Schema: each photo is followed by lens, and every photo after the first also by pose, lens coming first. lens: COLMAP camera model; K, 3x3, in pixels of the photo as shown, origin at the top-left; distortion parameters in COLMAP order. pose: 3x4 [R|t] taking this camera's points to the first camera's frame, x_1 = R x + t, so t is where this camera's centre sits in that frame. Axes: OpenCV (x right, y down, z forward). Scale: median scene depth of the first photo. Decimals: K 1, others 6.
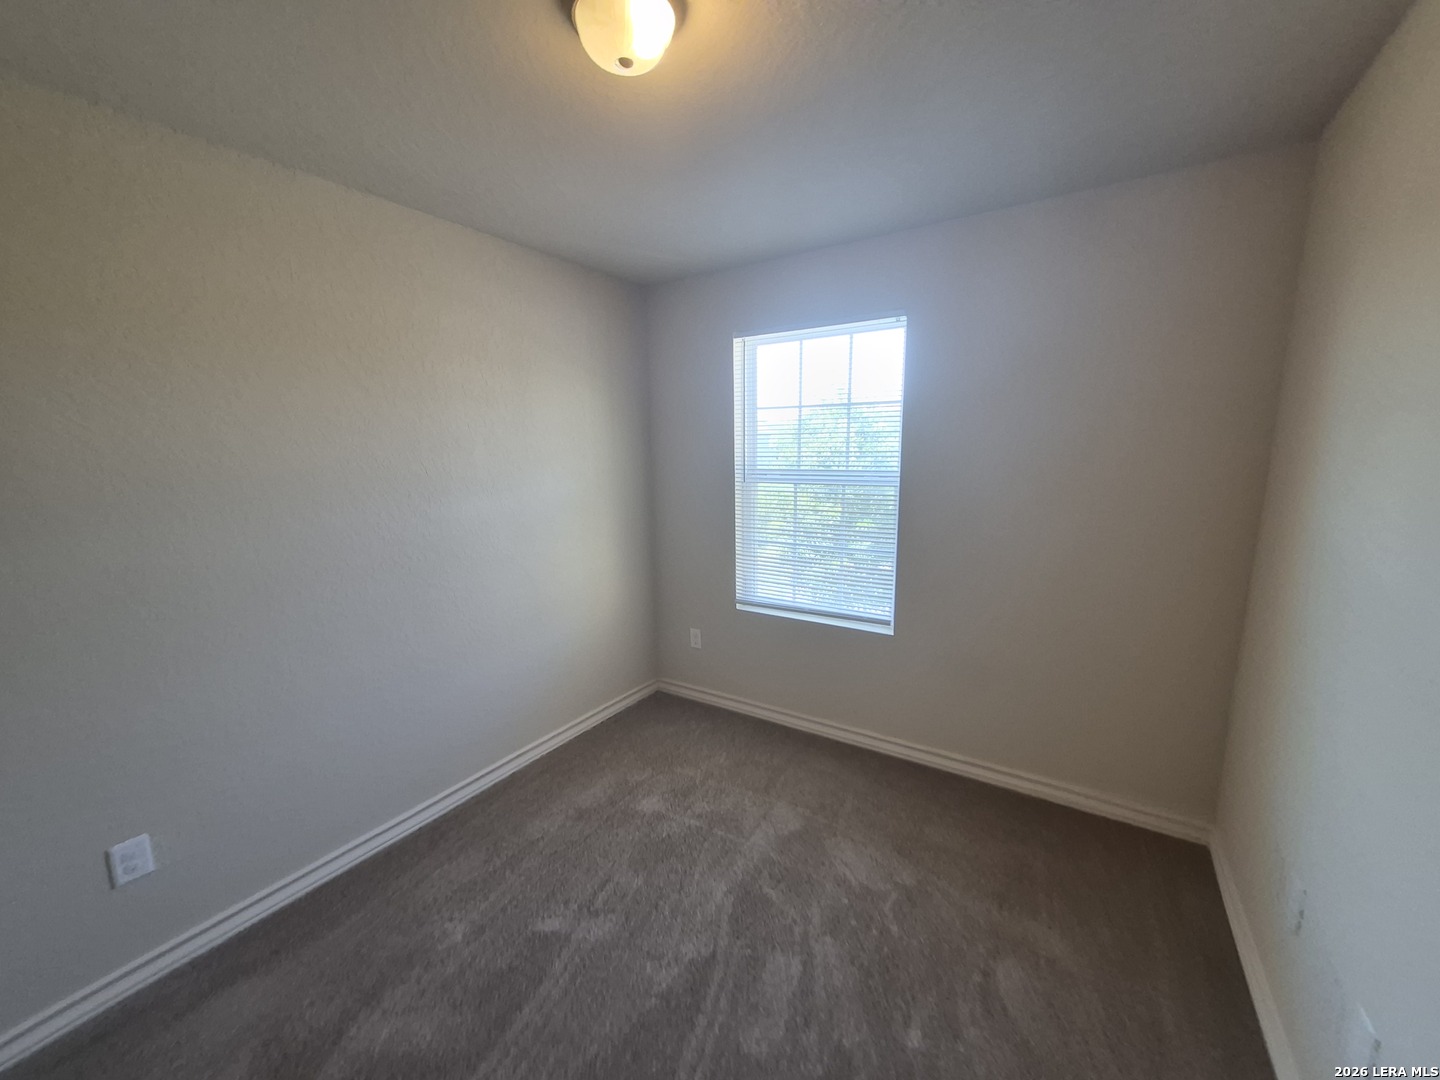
lens RADIAL K [[562.0, 0, 702.5], [0, 562.0, 549.7], [0, 0, 1]] dist [0.009436, -0.001286]
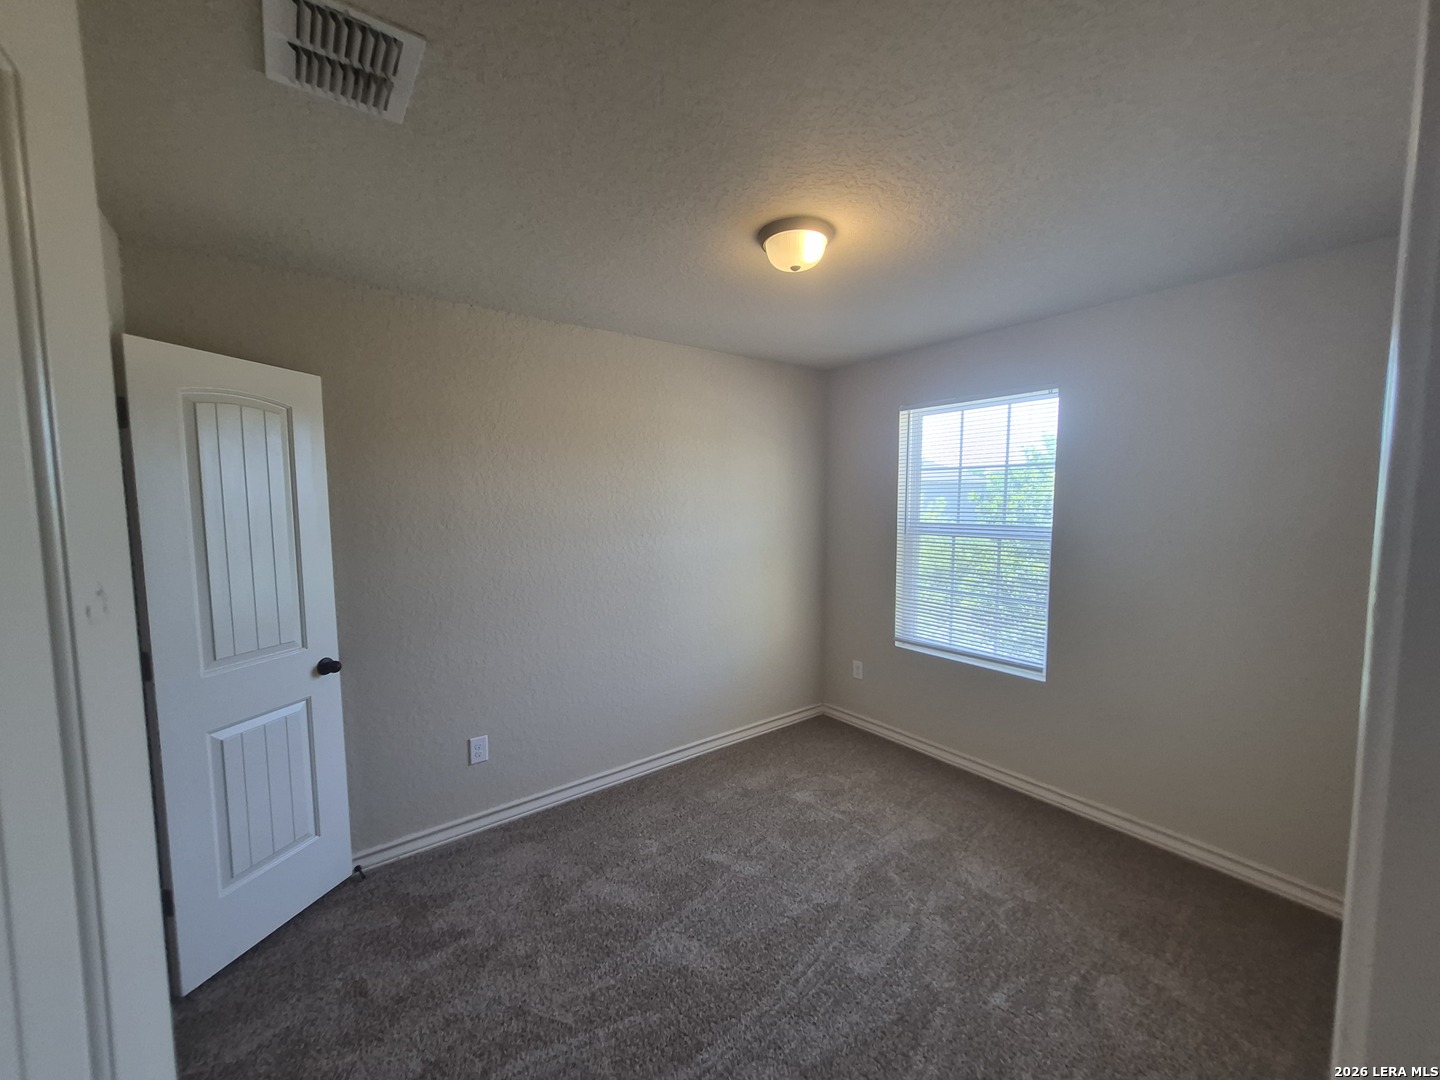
lens RADIAL K [[562.0, 0, 704.4], [0, 562.0, 544.0], [0, 0, 1]] dist [0.009436, -0.001286]
pose [[0.940336, 0.035206, -0.338421, 0.103865], [-0.067542, 0.994153, -0.084251, 0.032911], [0.333476, 0.102082, 0.937215, -0.271138]]
